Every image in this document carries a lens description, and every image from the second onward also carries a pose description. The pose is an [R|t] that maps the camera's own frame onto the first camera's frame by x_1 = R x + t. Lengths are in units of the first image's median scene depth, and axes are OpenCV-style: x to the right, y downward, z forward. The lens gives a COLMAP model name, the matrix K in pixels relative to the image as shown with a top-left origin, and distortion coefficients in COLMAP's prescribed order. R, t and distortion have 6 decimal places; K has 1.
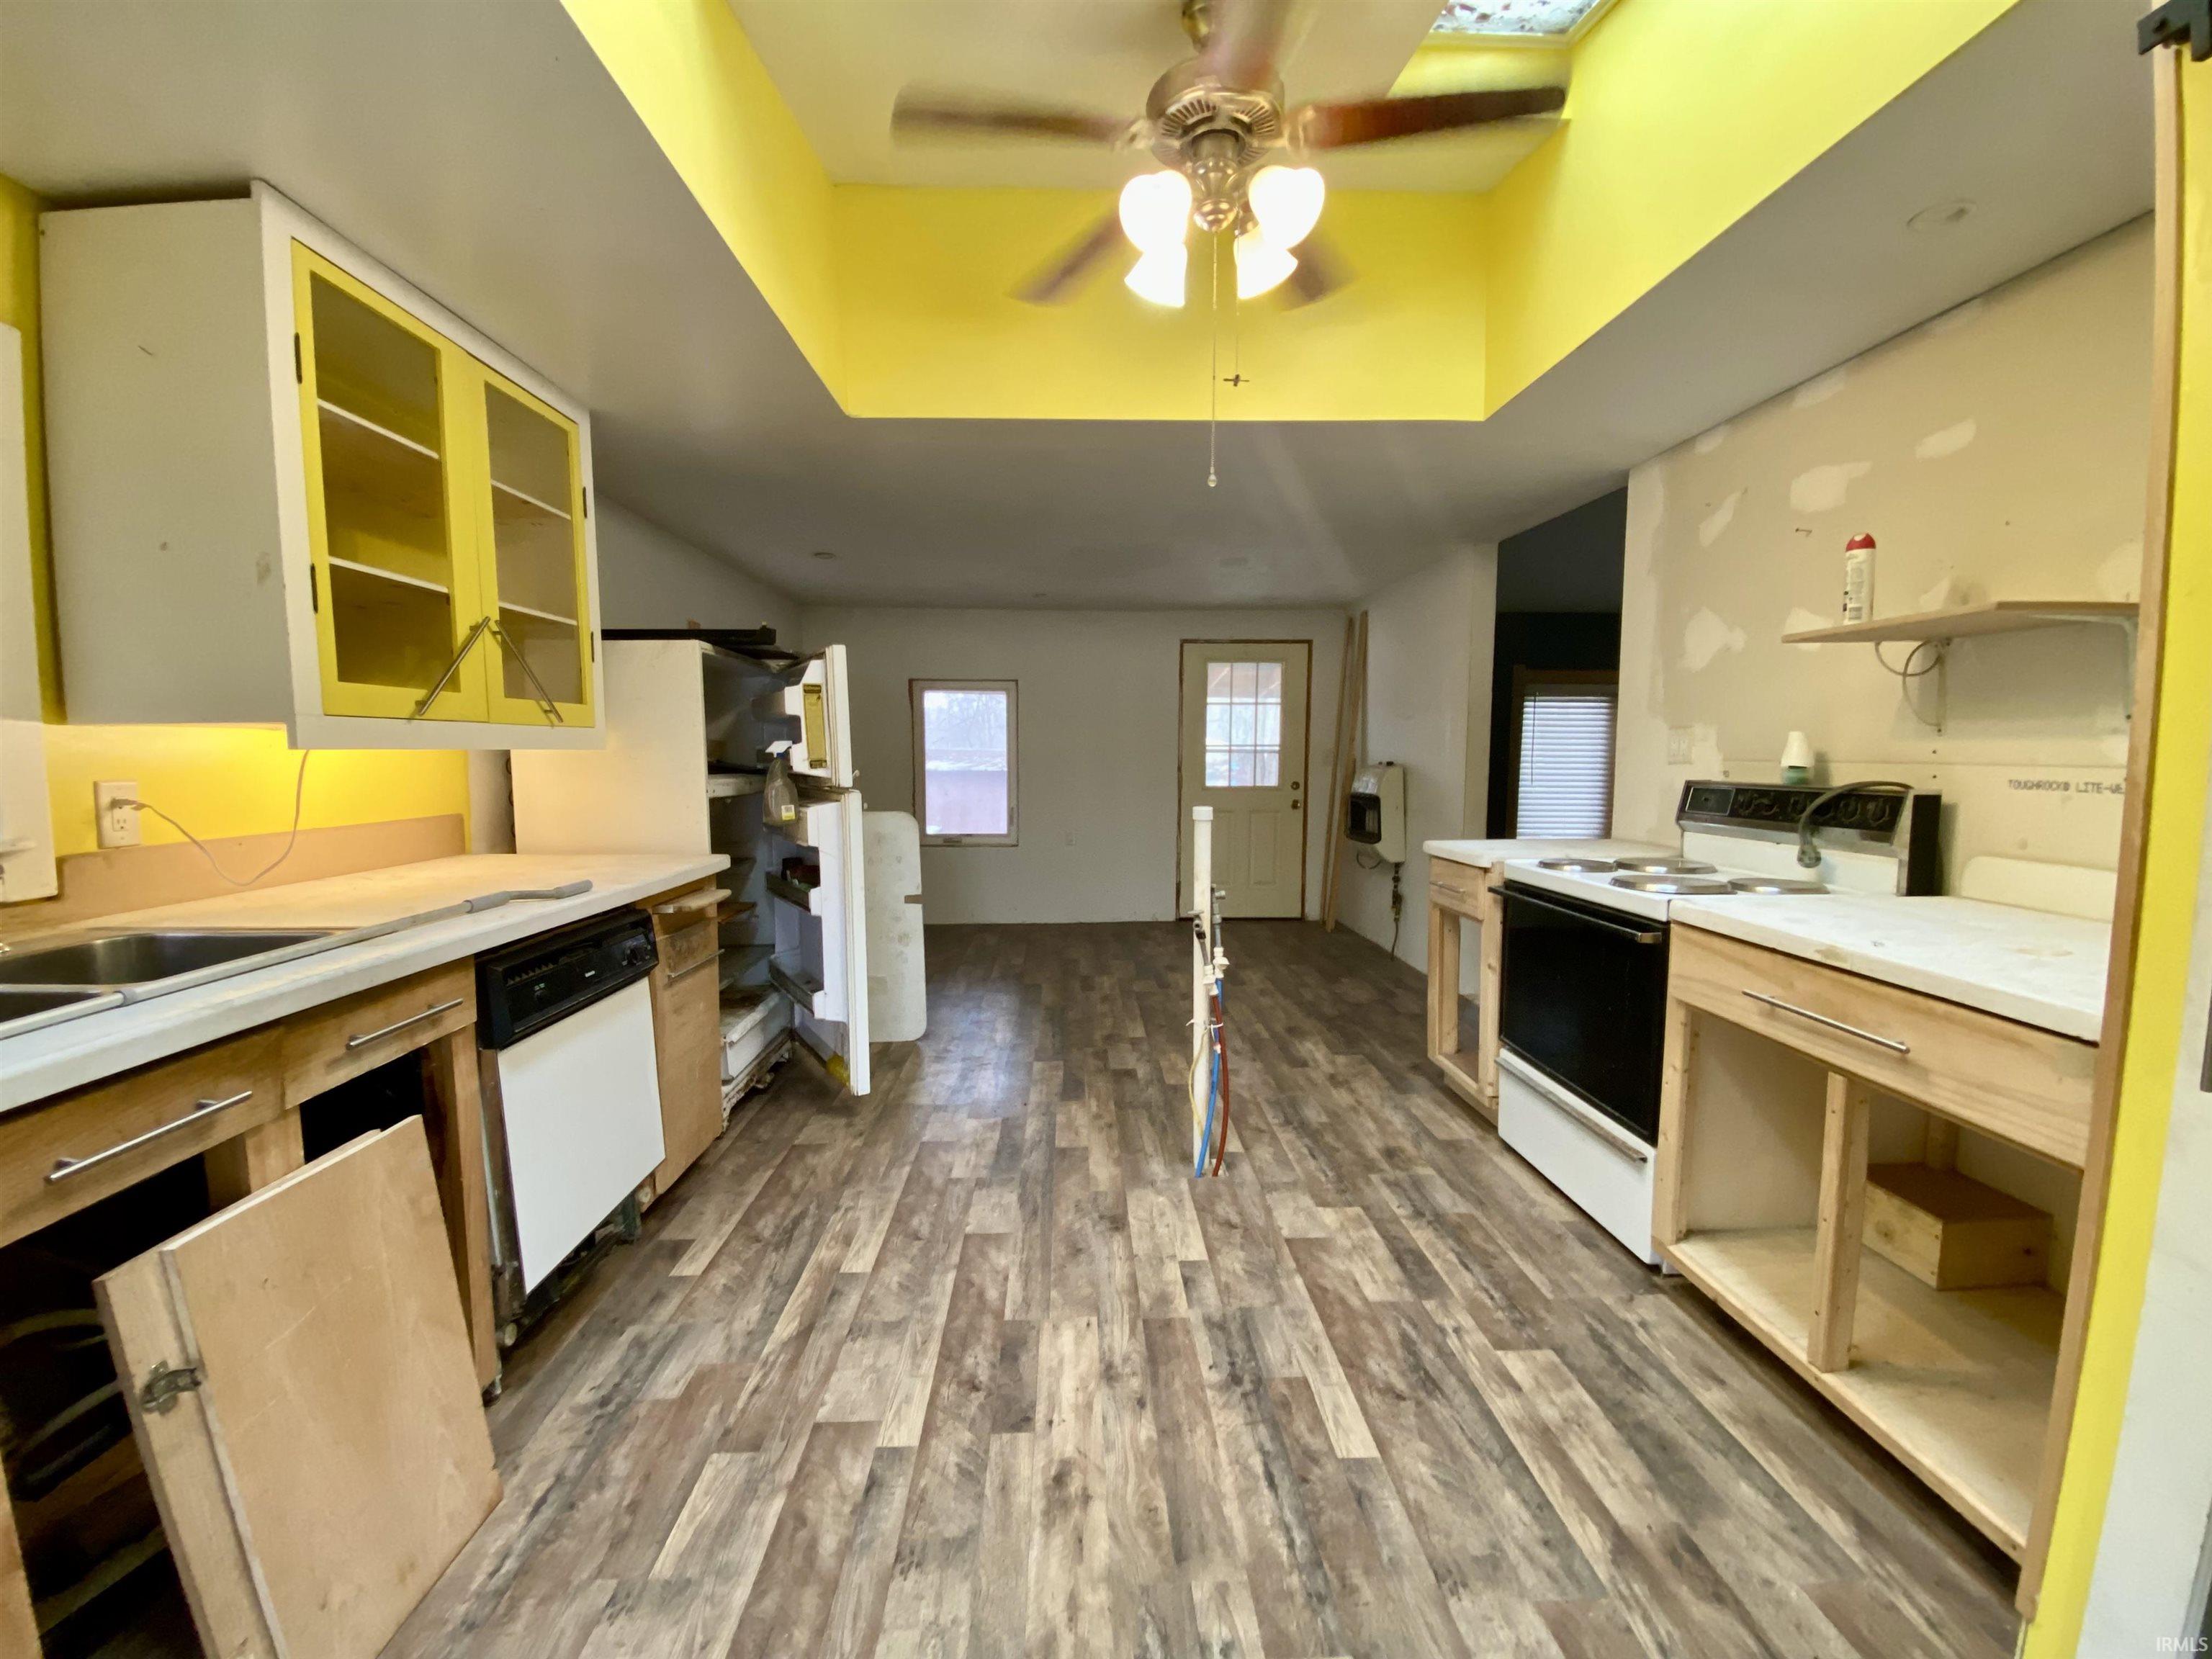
lens RADIAL K [[873.7, 0, 1076.3], [0, 873.7, 822.8], [0, 0, 1]] dist [0.025647, -0.019733]
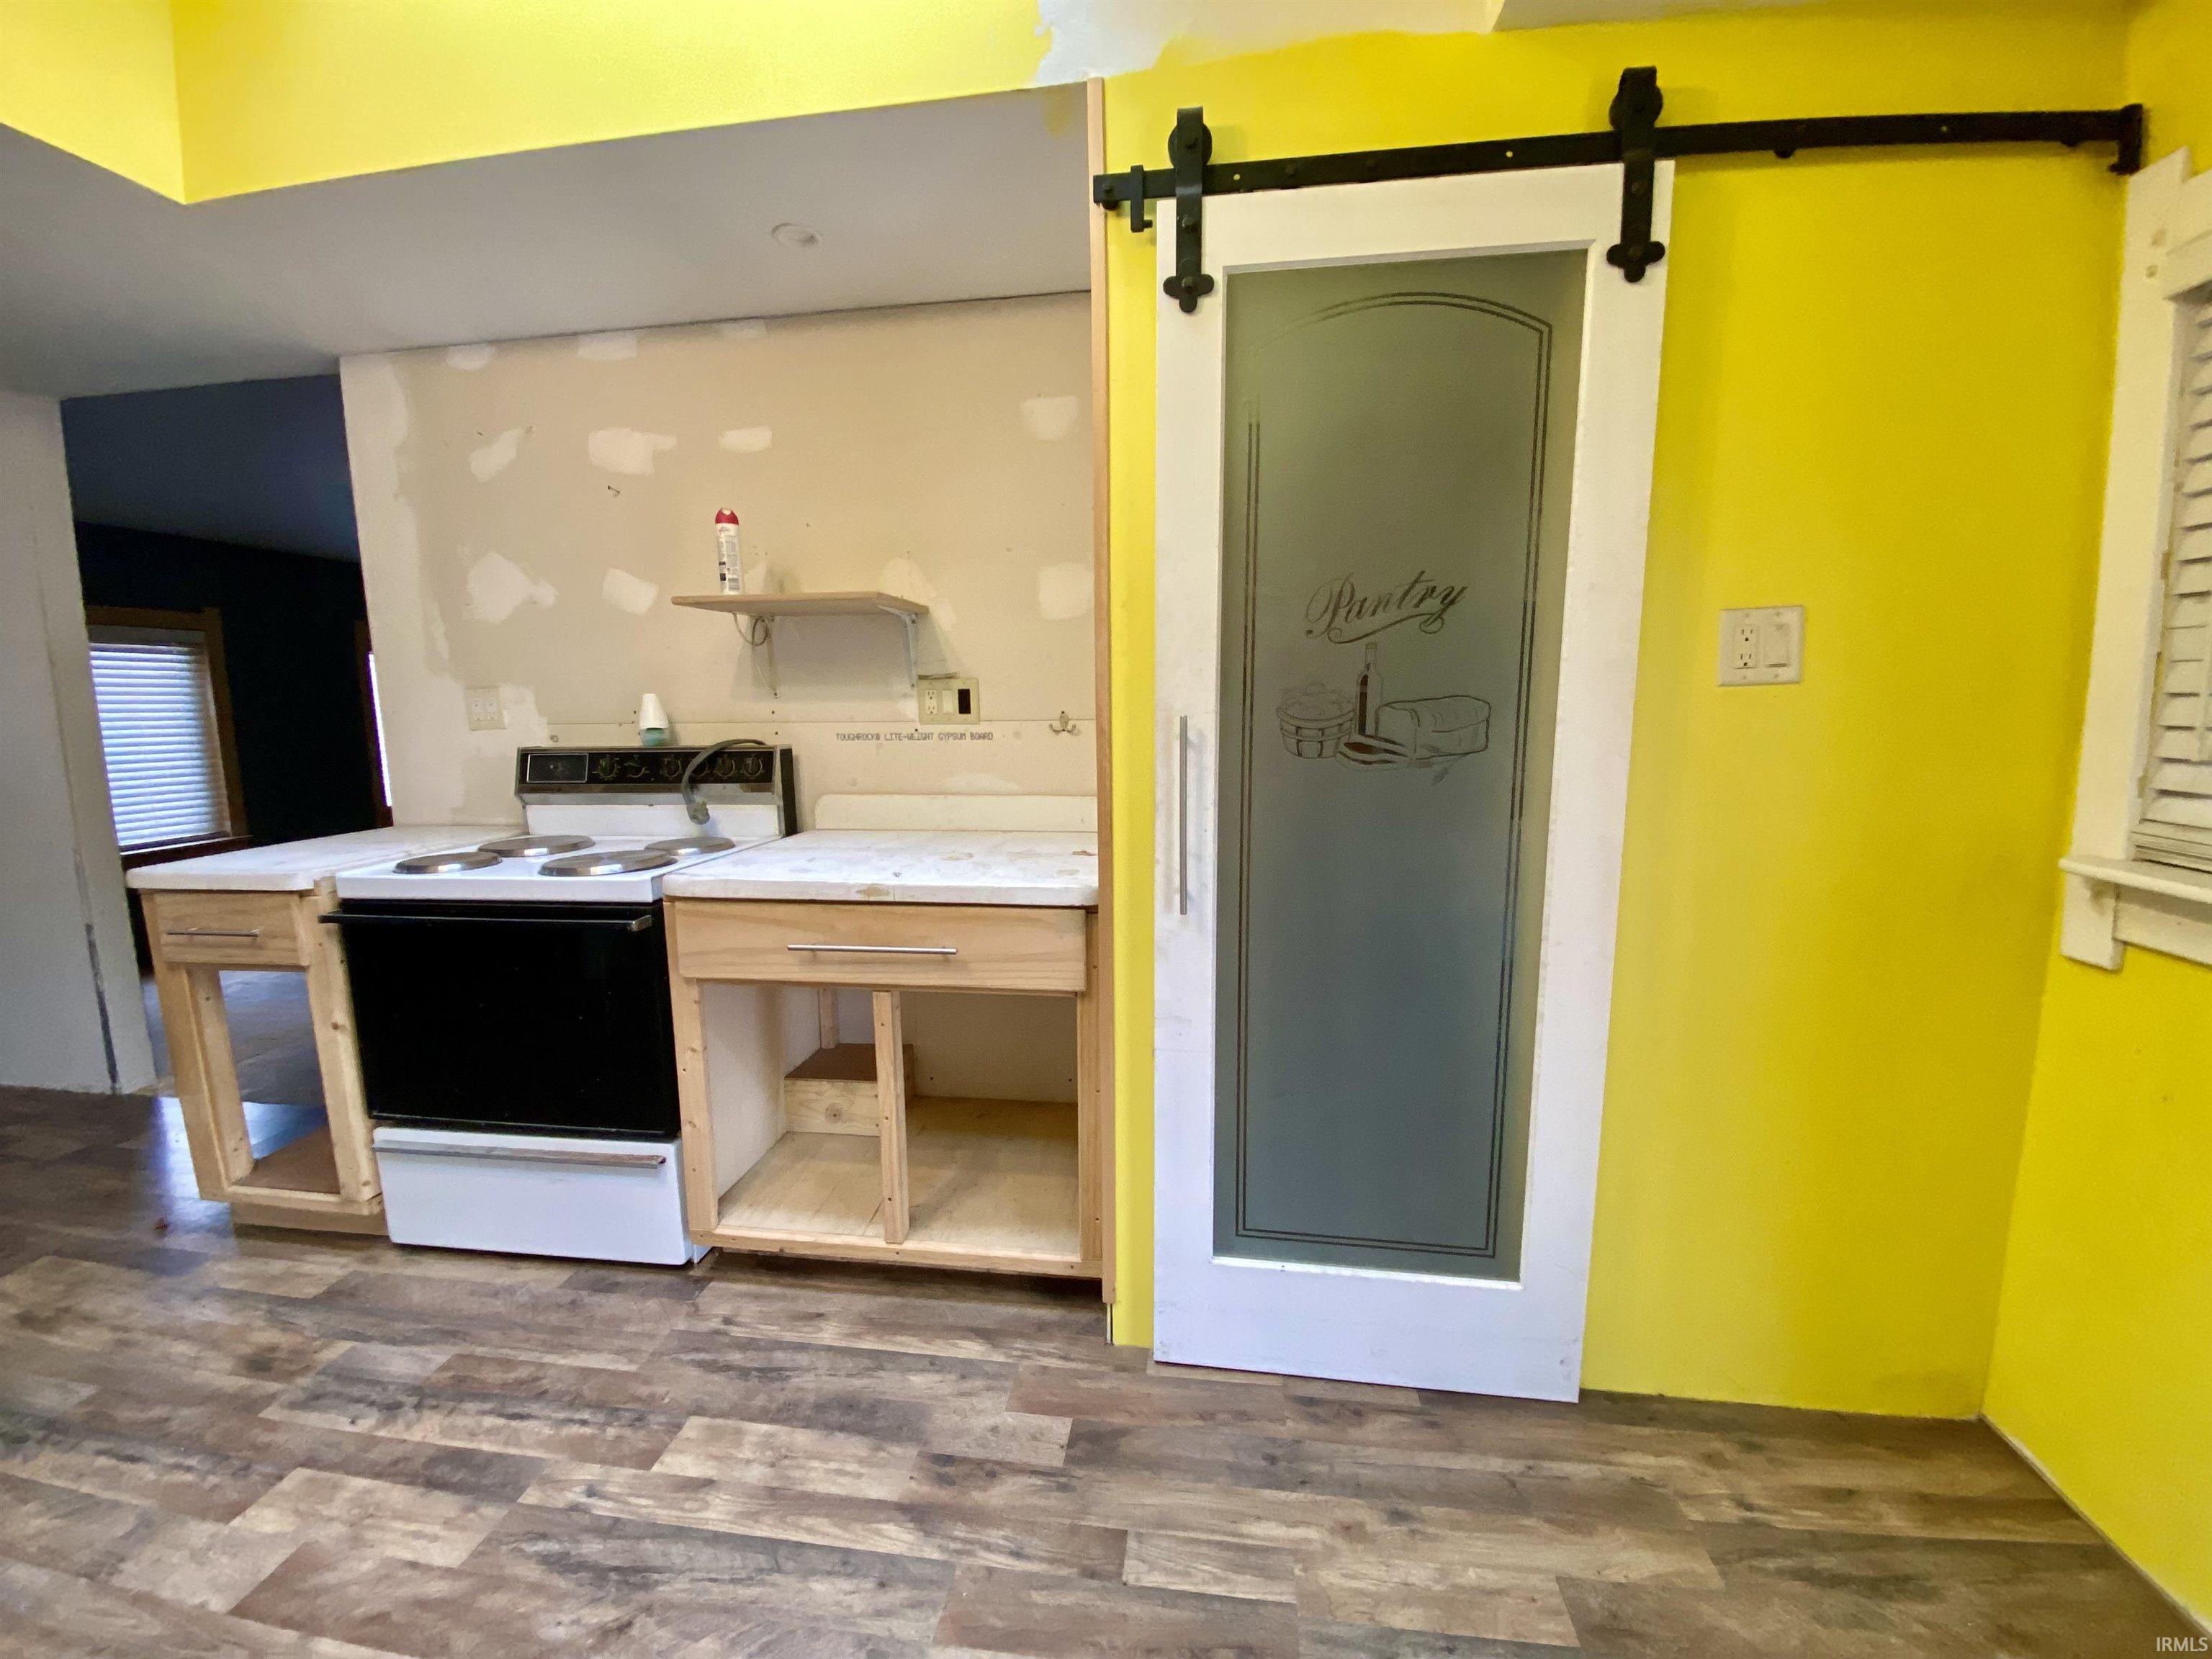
lens RADIAL K [[901.5, 0, 1106.0], [0, 901.5, 829.5], [0, 0, 1]] dist [0.023637, -0.021961]
pose [[0.170760, -0.137378, 0.975689, -0.153439], [0.095666, 0.987866, 0.122350, -0.031019], [-0.980658, 0.072448, 0.181830, 0.354246]]
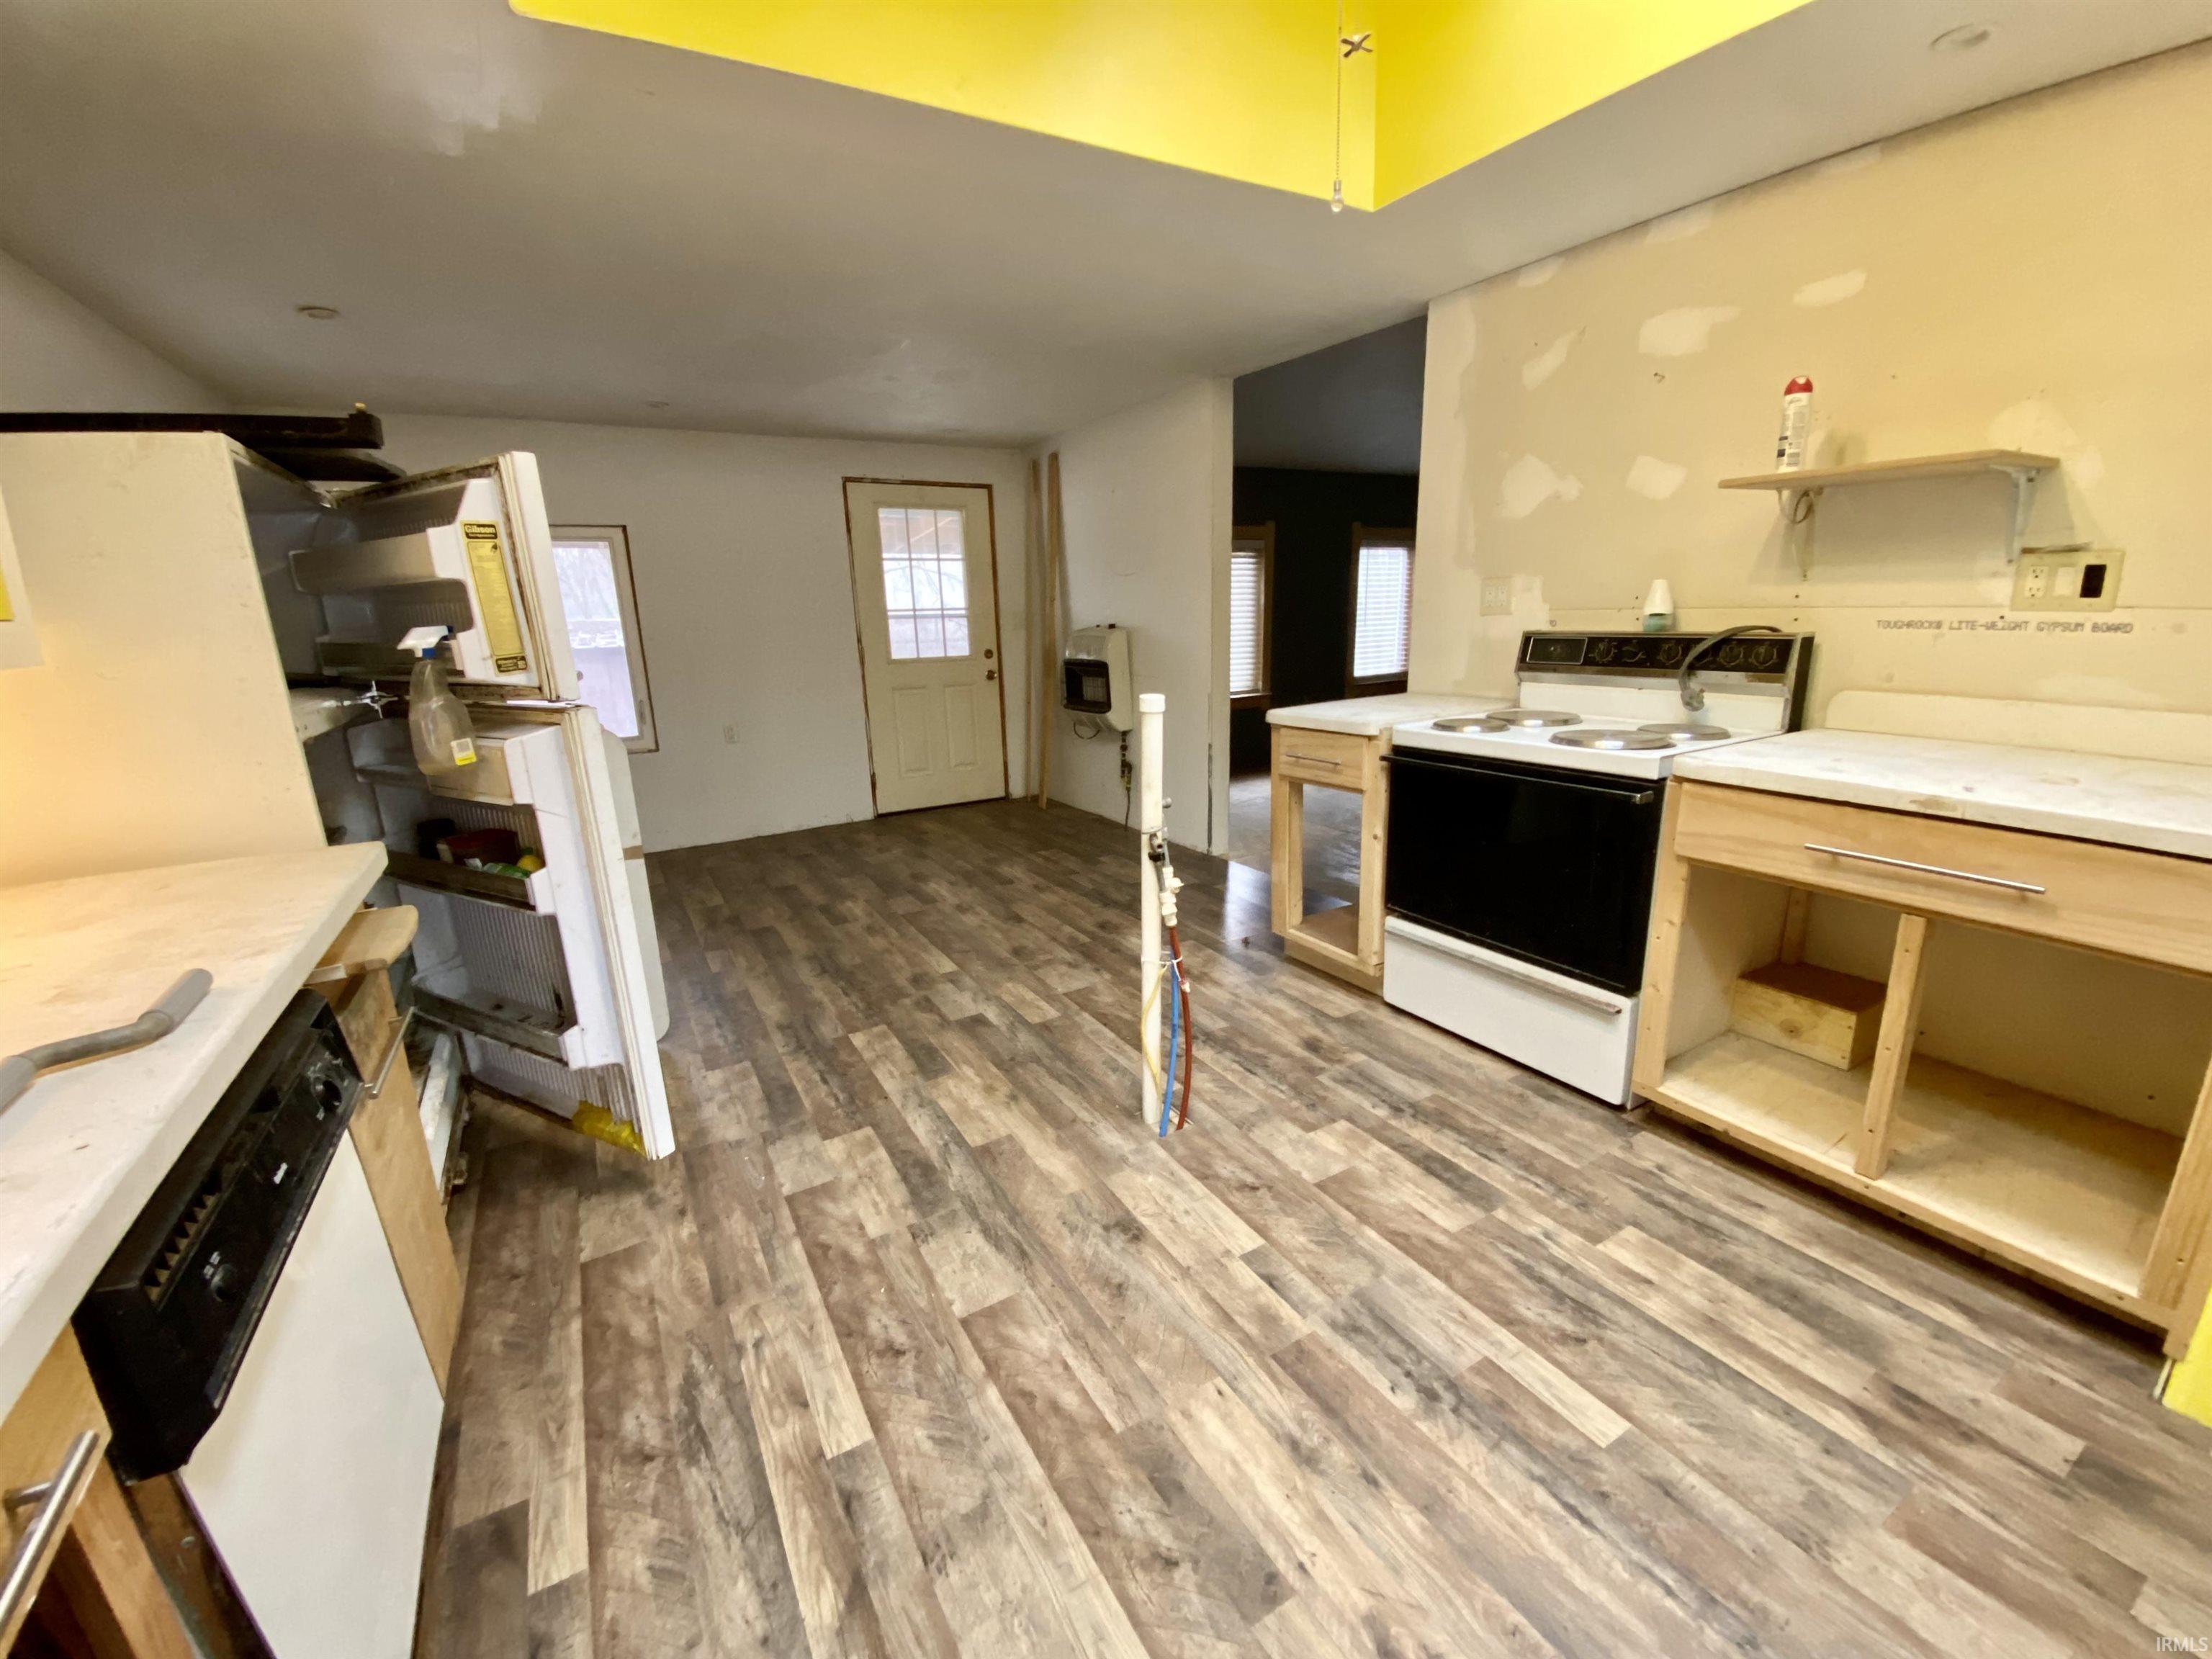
lens RADIAL K [[901.5, 0, 1106.0], [0, 901.5, 829.5], [0, 0, 1]] dist [0.023637, -0.021961]
pose [[0.882353, -0.140861, 0.449011, -0.331284], [0.070817, 0.983029, 0.169228, -0.047627], [-0.465229, -0.117521, 0.877354, 0.379156]]
